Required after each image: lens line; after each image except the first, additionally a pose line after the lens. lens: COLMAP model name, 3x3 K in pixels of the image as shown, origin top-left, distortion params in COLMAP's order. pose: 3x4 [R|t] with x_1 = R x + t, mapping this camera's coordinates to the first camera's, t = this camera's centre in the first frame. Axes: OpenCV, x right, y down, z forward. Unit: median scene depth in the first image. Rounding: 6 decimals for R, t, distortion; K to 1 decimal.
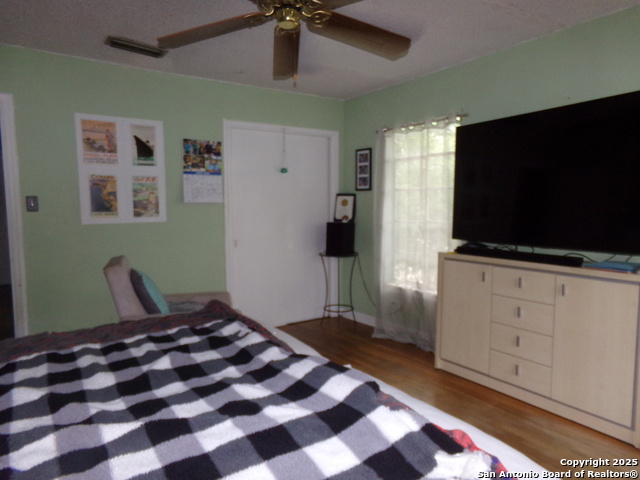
lens RADIAL K [[444.5, 0, 320.9], [0, 444.5, 248.4], [0, 0, 1]] dist [-0.111149, 0.136032]
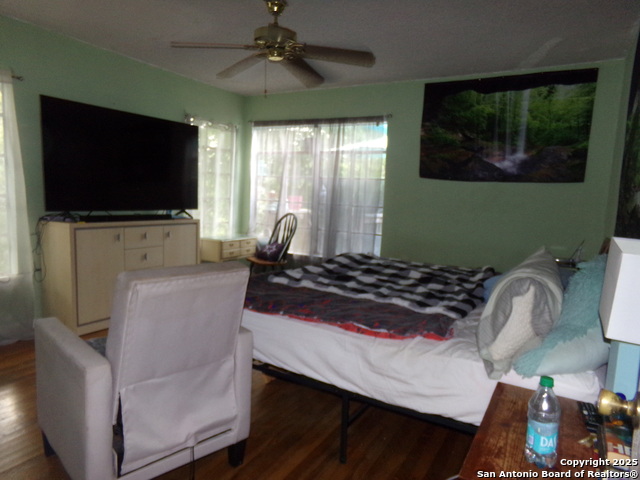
lens RADIAL K [[444.5, 0, 320.9], [0, 444.5, 248.4], [0, 0, 1]] dist [-0.111149, 0.136032]
pose [[-0.441610, -0.153180, 0.884034, -0.982492], [0.020351, 0.983354, 0.180556, -0.117729], [-0.896976, 0.097727, -0.431141, 1.025403]]
